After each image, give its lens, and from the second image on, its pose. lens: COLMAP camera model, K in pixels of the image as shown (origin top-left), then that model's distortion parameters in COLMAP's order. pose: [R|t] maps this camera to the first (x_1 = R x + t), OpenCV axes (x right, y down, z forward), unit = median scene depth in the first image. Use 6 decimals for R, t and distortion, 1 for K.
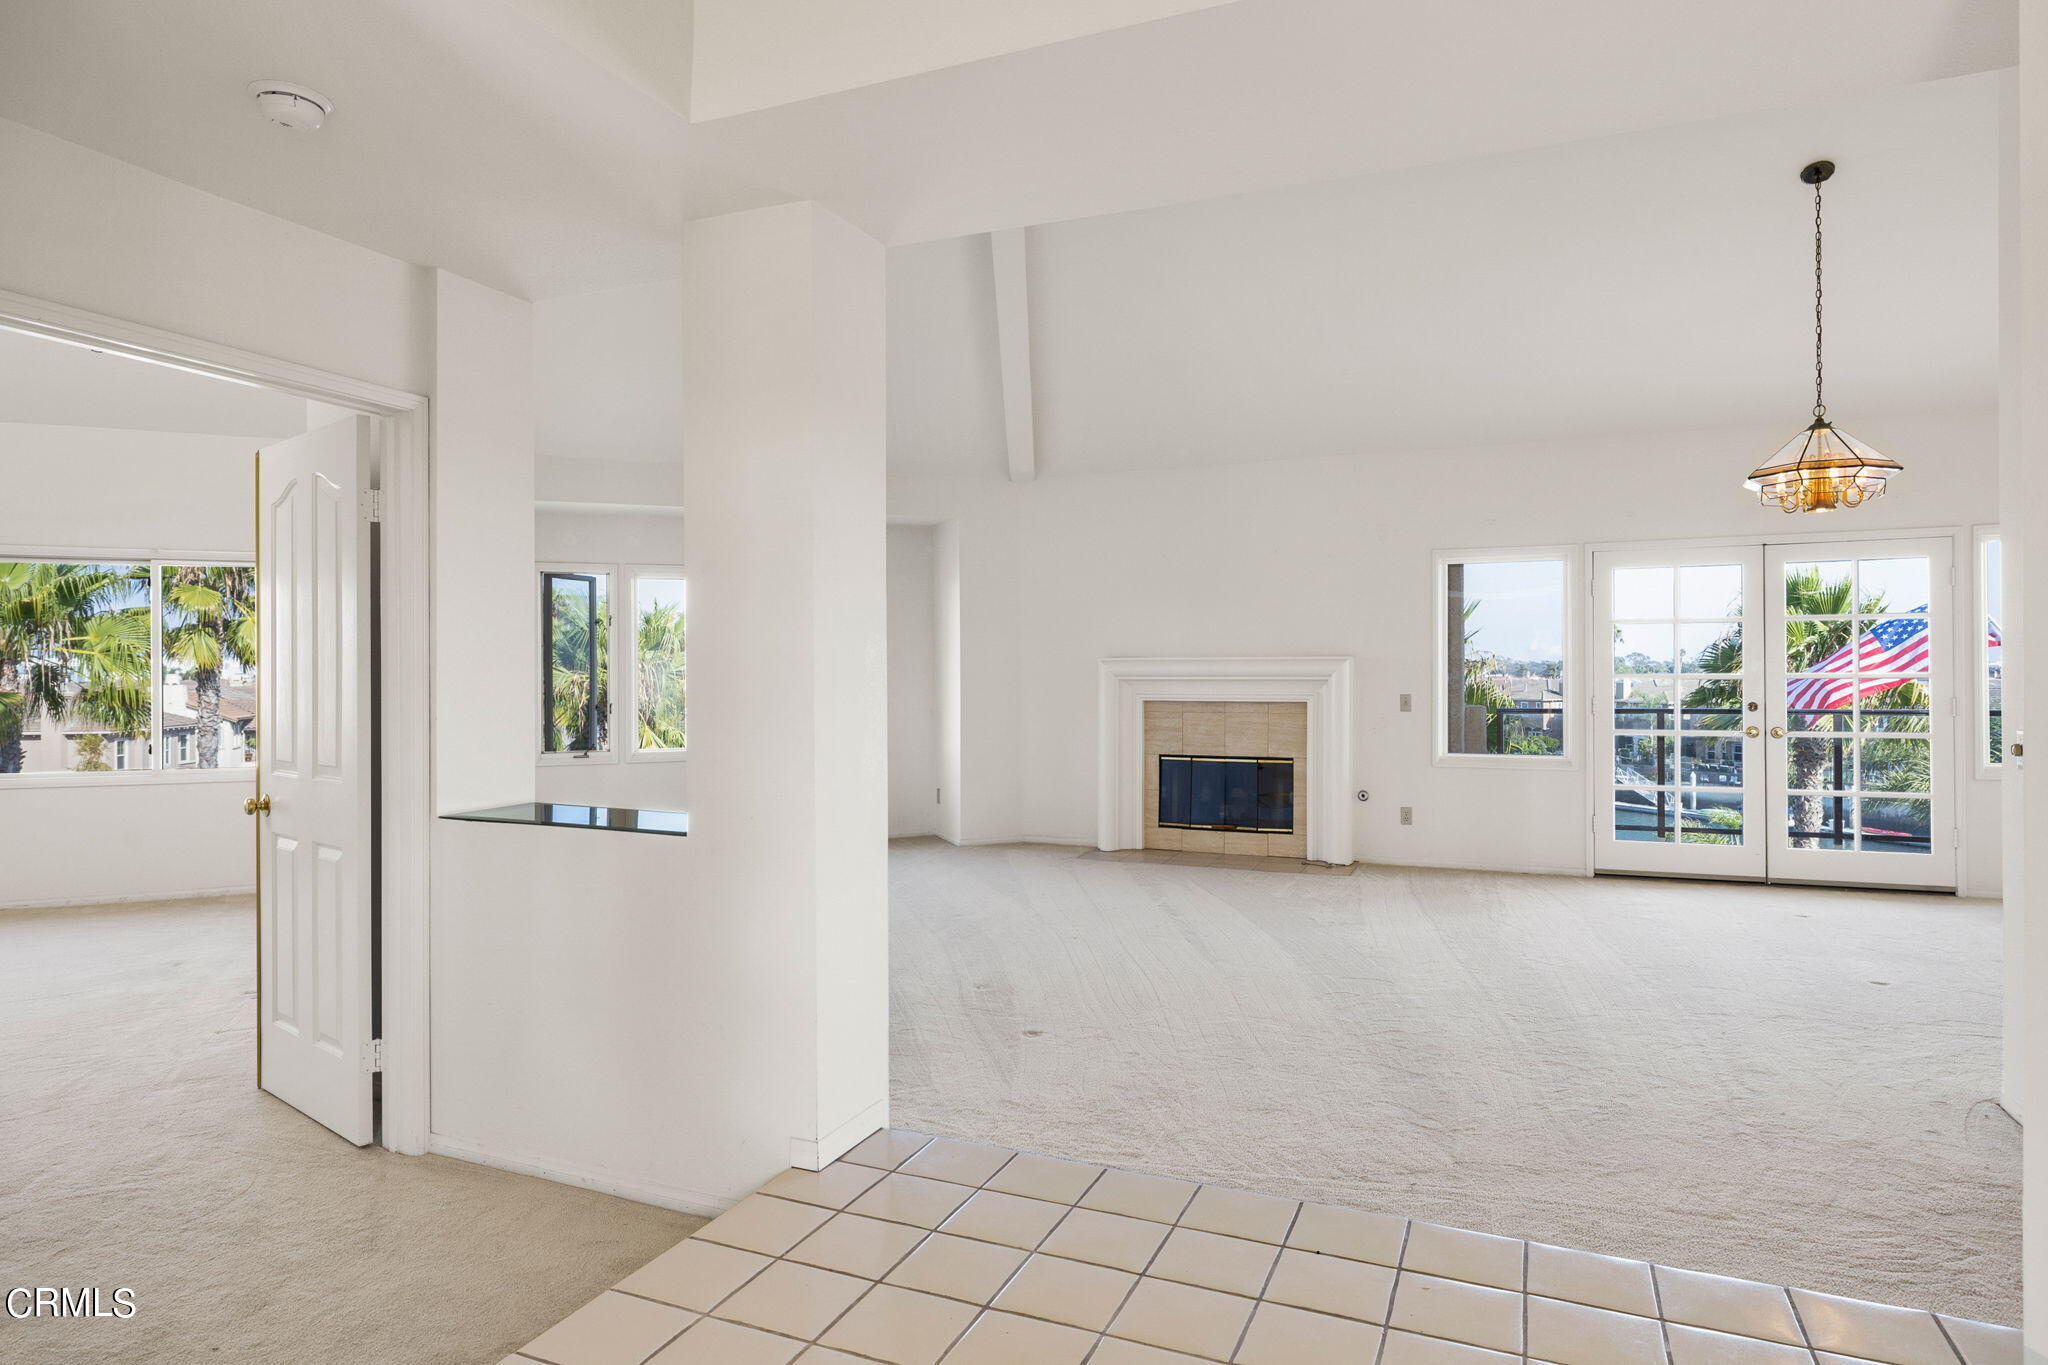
lens RADIAL K [[1232.5, 0, 1021.9], [0, 1232.5, 671.9], [0, 0, 1]] dist [0.010663, 0.001687]
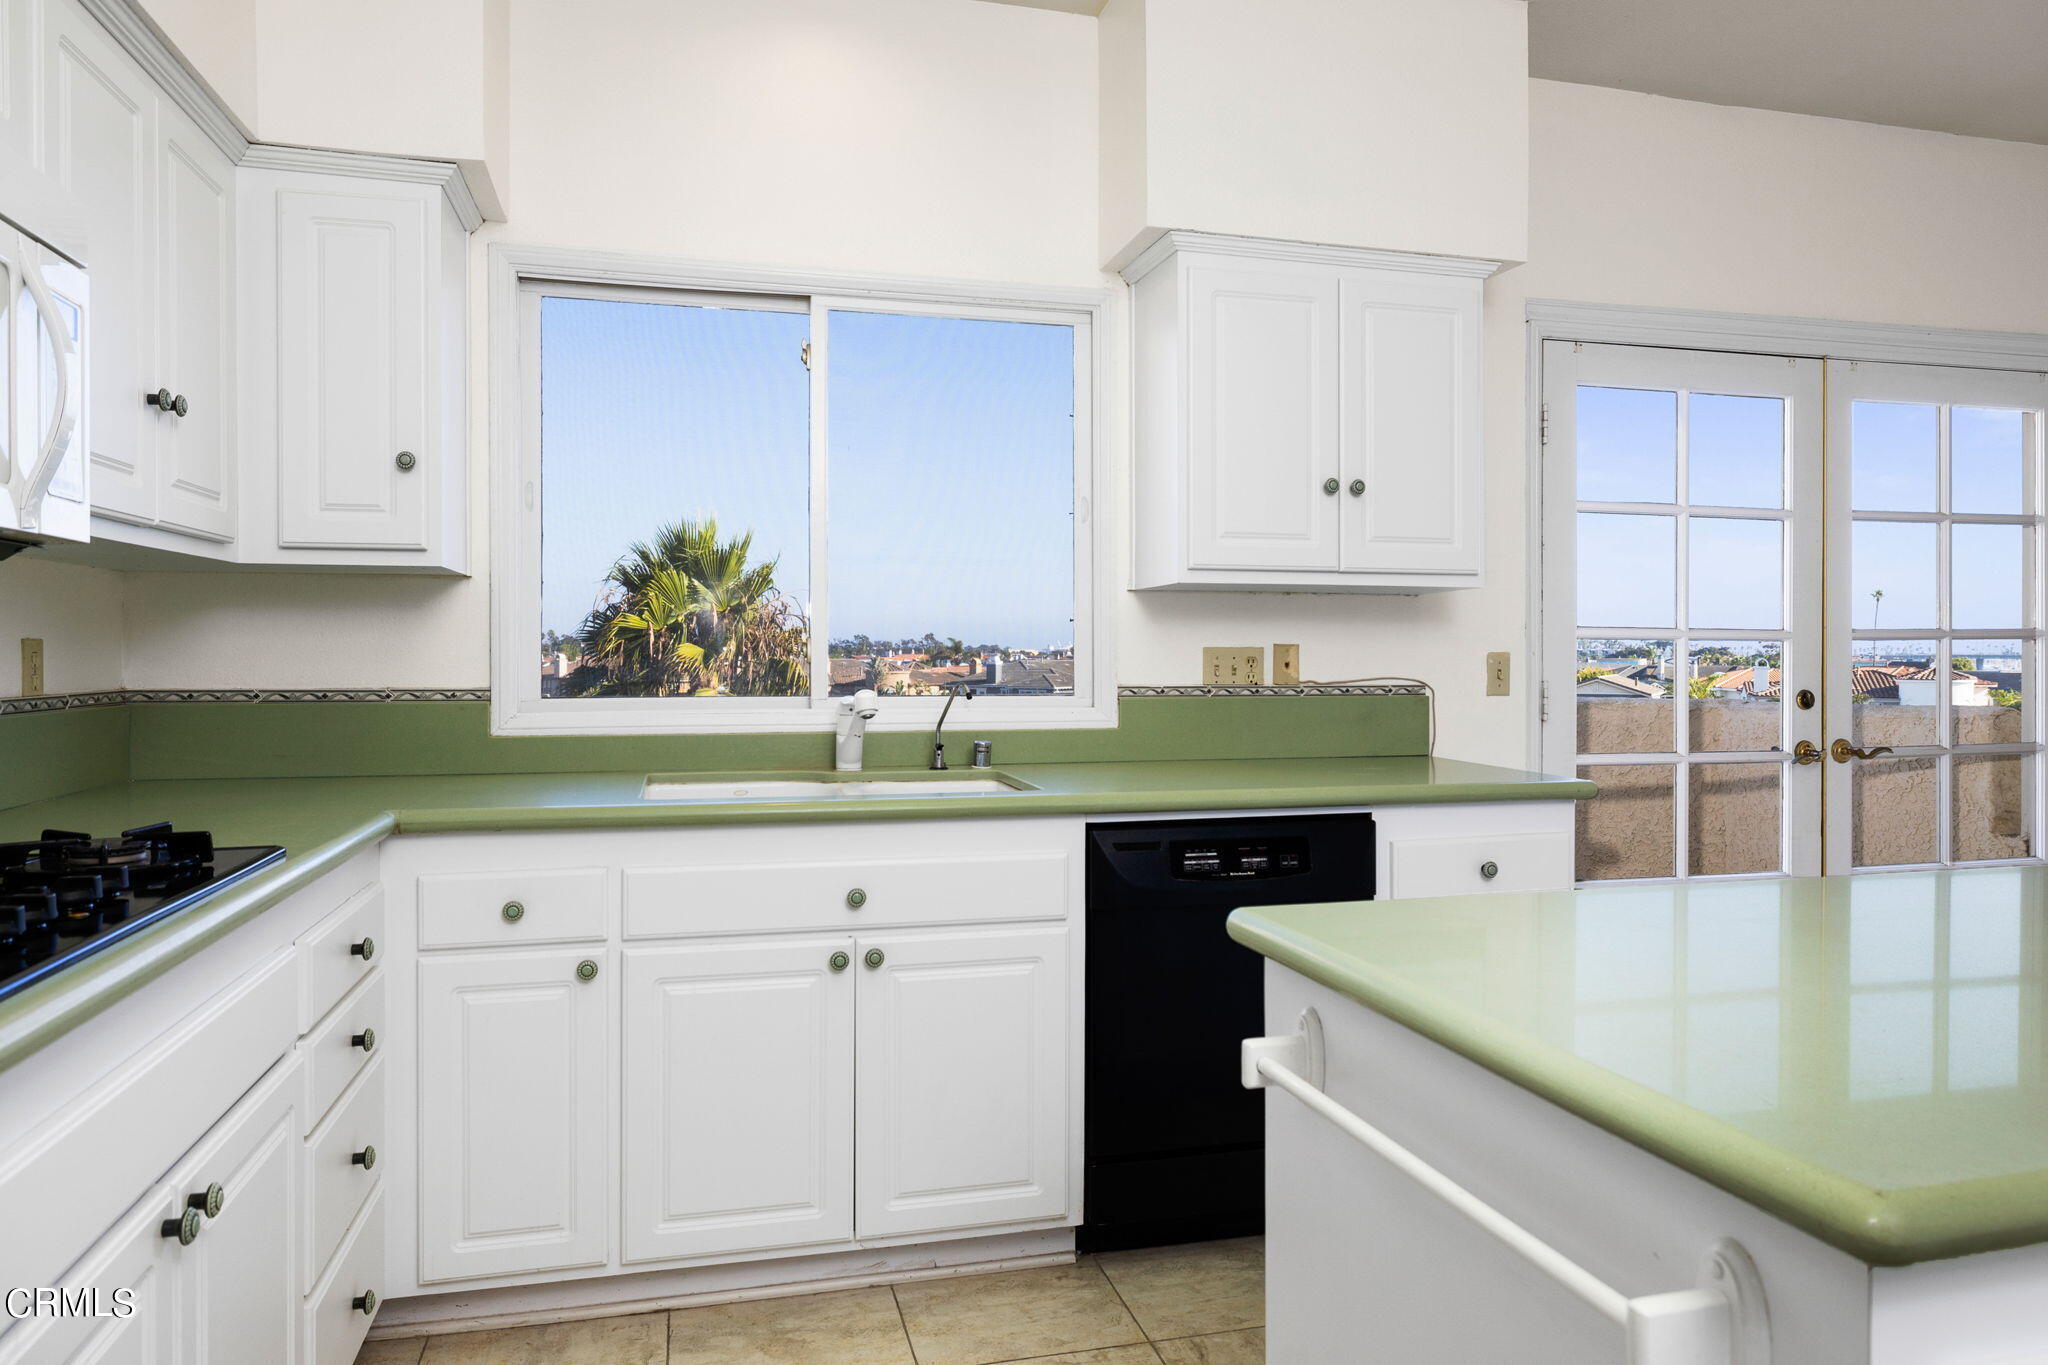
lens RADIAL K [[1368.4, 0, 1027.9], [0, 1368.4, 651.0], [0, 0, 1]] dist [-0.000441, 0.000994]
pose [[0.793457, 0.008217, 0.608571, 0.032108], [-0.008748, 0.999960, -0.002096, 0.012116], [-0.608563, -0.003660, 0.793497, 0.680491]]
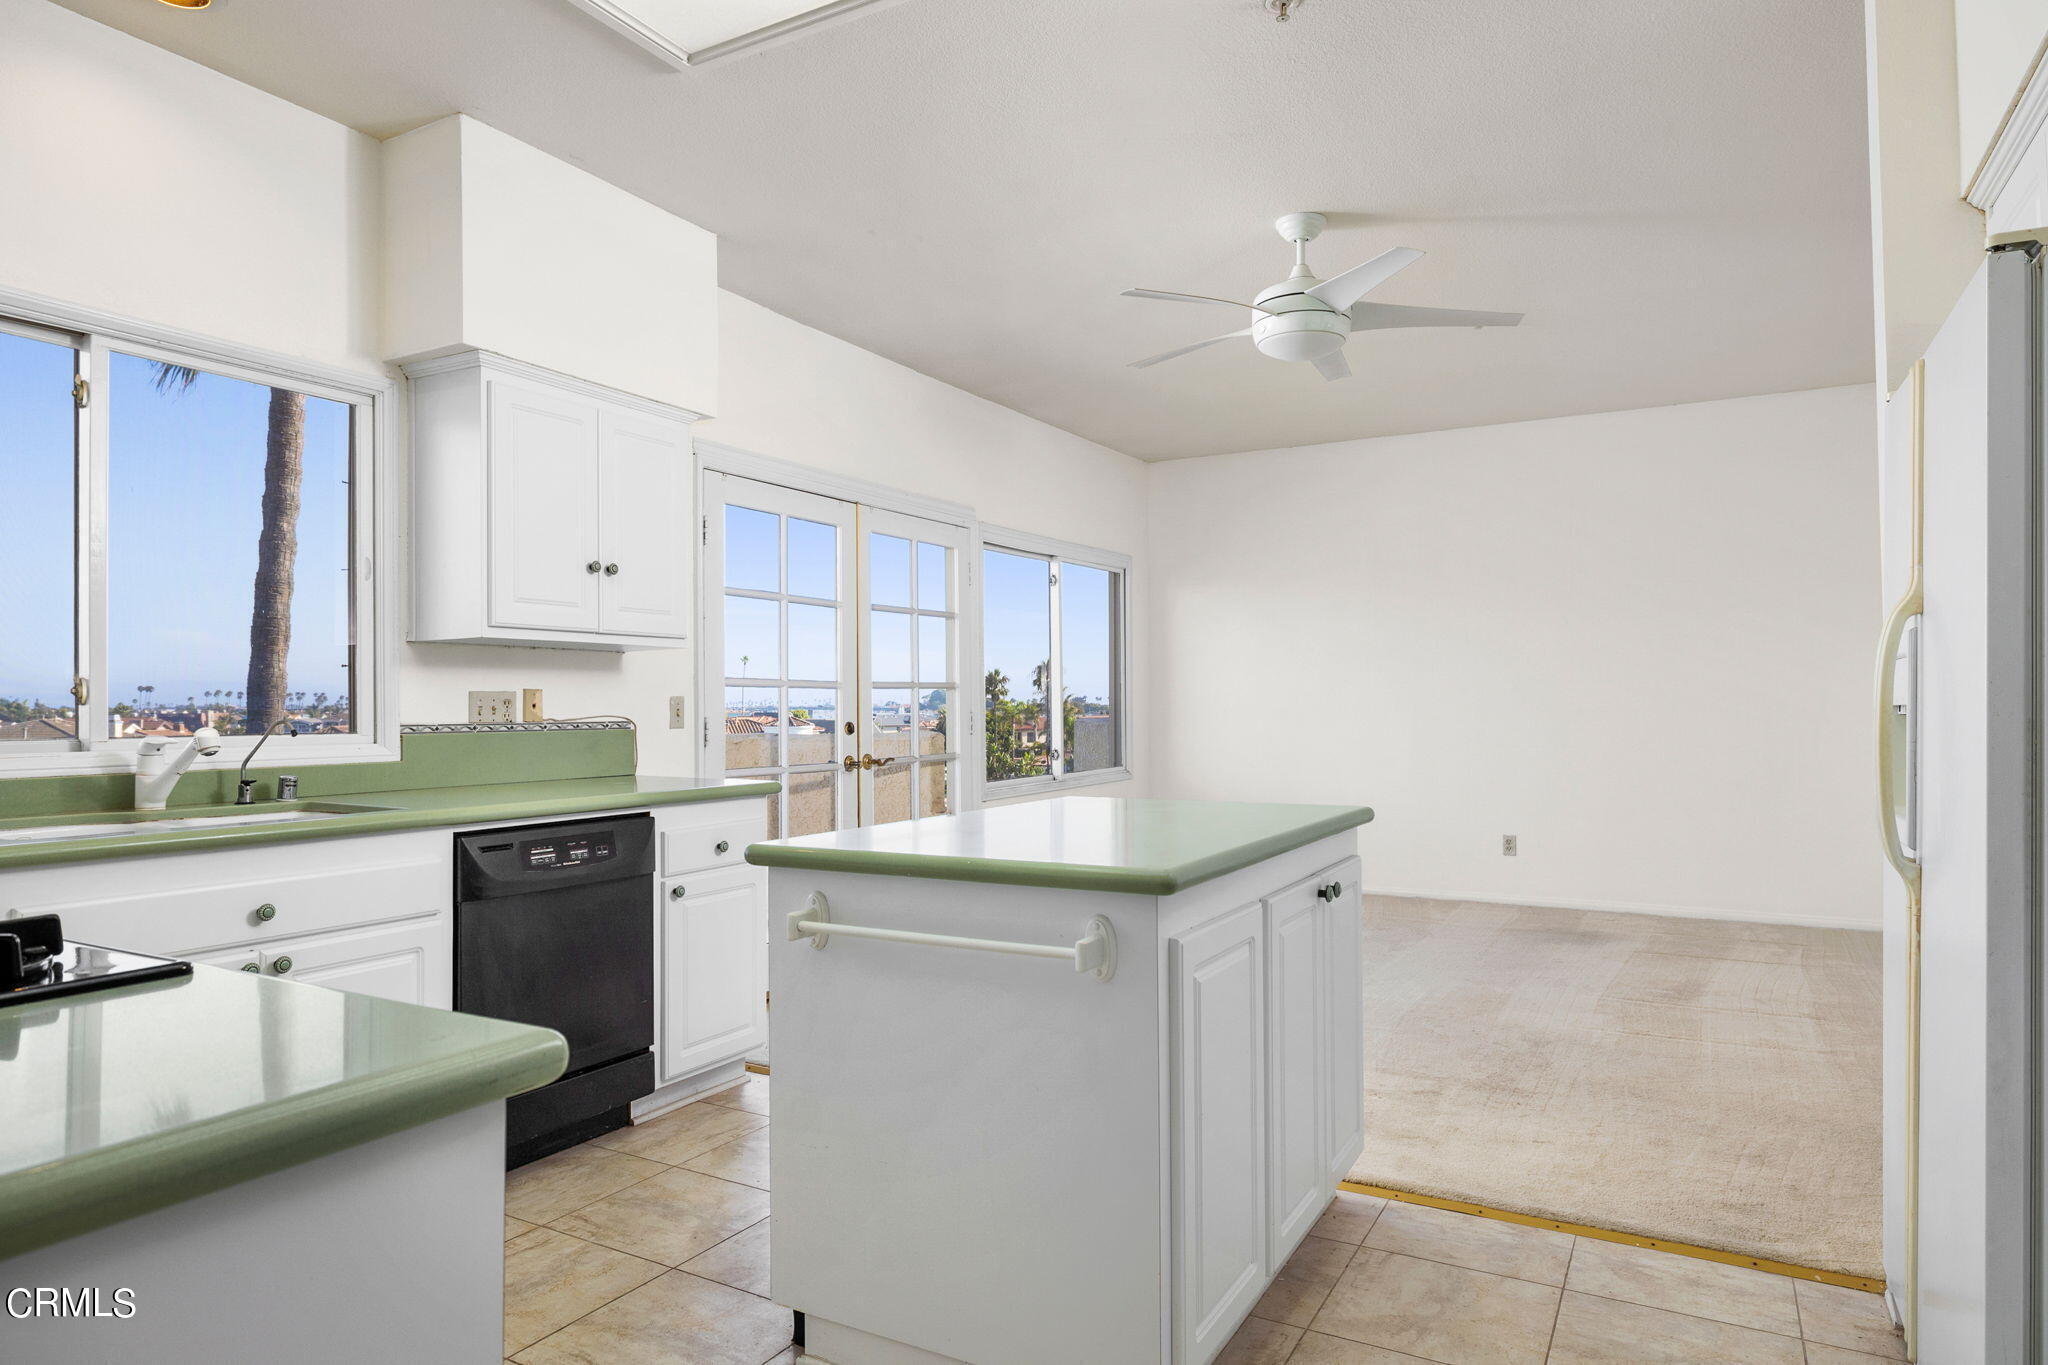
lens RADIAL K [[1232.5, 0, 1027.9], [0, 1232.5, 695.8], [0, 0, 1]] dist [0.010663, 0.001687]
pose [[0.123693, 0.013530, 0.992228, -0.090274], [0.000983, 0.999905, -0.013757, 0.017481], [-0.992320, 0.002677, 0.123668, 0.719844]]
